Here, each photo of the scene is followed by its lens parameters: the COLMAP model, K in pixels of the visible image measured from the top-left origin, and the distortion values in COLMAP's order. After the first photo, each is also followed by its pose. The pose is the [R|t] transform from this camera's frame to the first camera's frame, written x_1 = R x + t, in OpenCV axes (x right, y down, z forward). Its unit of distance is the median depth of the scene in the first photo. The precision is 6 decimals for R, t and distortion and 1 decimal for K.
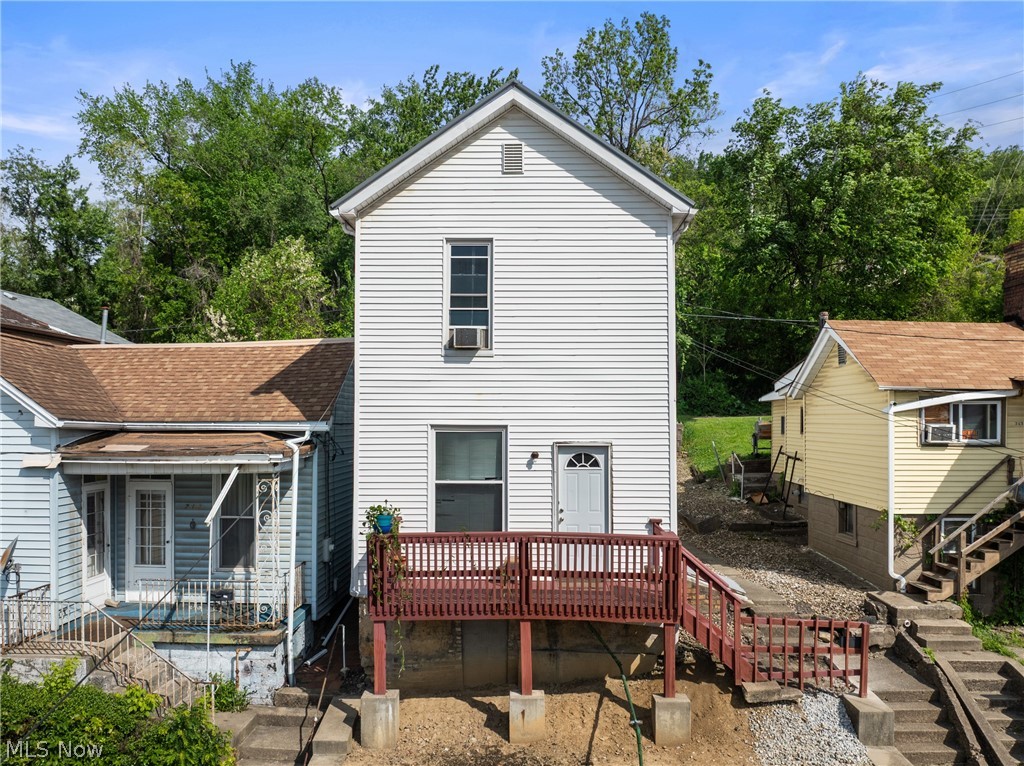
lens RADIAL K [[801.0, 0, 513.6], [0, 801.0, 414.2], [0, 0, 1]] dist [-0.033723, -0.004580]
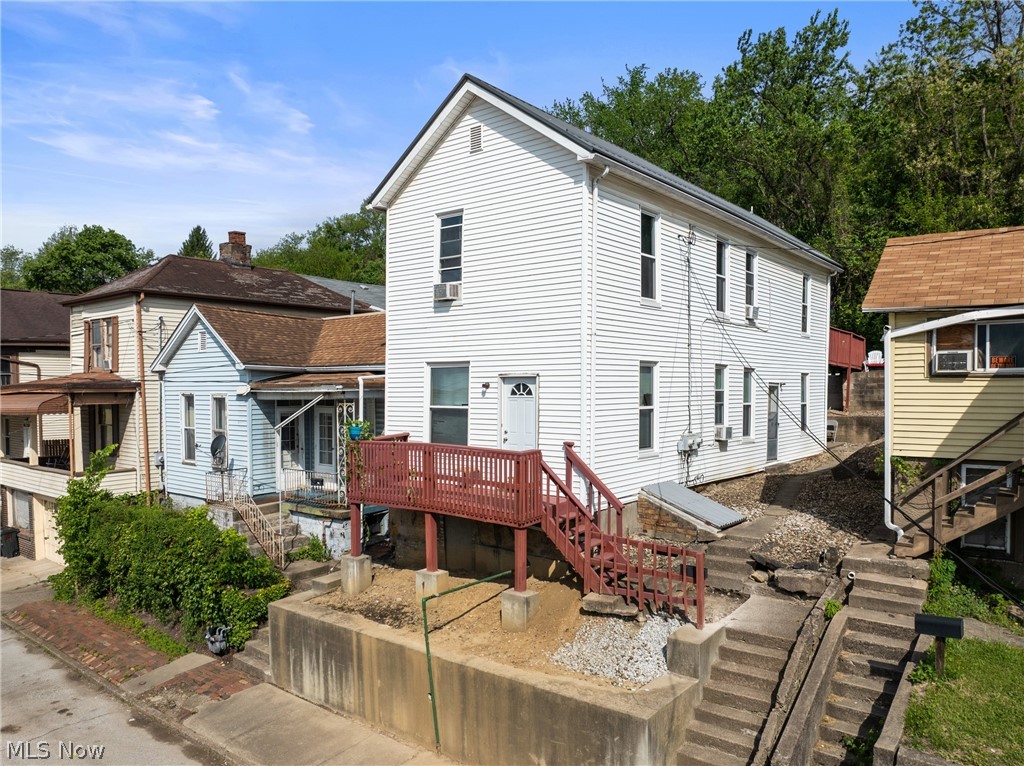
lens RADIAL K [[734.4, 0, 512.9], [0, 734.4, 407.0], [0, 0, 1]] dist [-0.035813, -0.002188]
pose [[0.803320, 0.011675, -0.595433, 0.706162], [0.012843, 0.999236, 0.036920, 0.043272], [0.595409, -0.037306, 0.802556, 0.134762]]
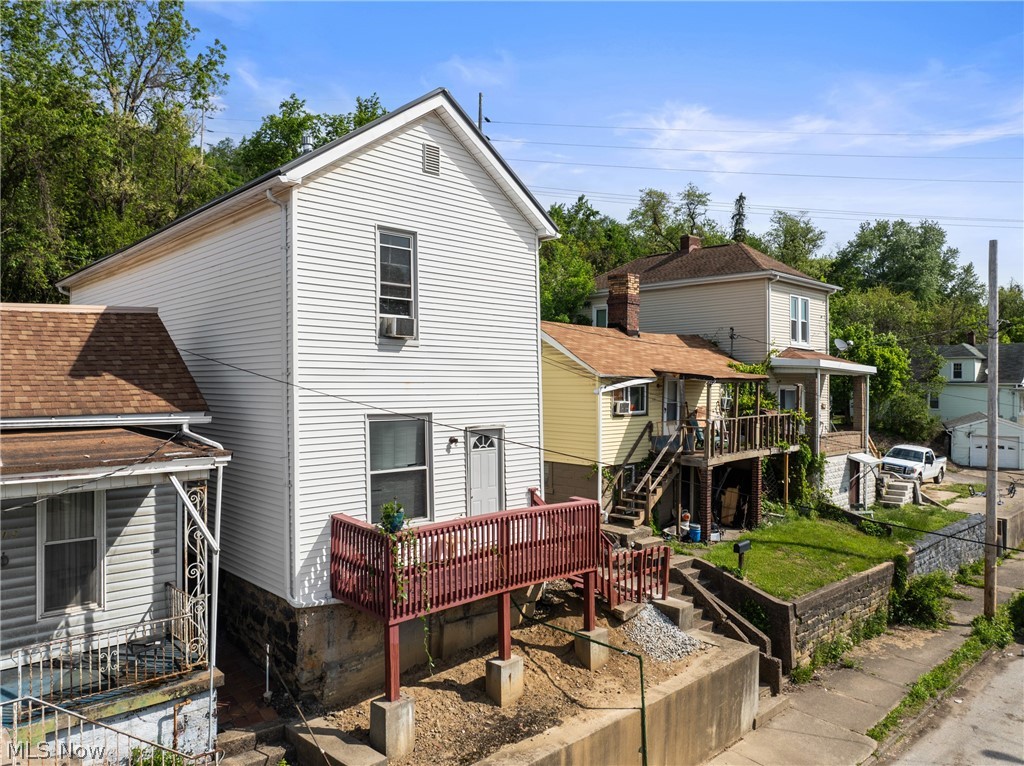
lens RADIAL K [[733.0, 0, 511.2], [0, 733.0, 366.3], [0, 0, 1]] dist [-0.035823, -0.001500]
pose [[0.703725, 0.016184, 0.710288, -0.610376], [-0.008002, 0.999858, -0.014854, -0.033355], [-0.710428, 0.004769, 0.703754, 0.247926]]
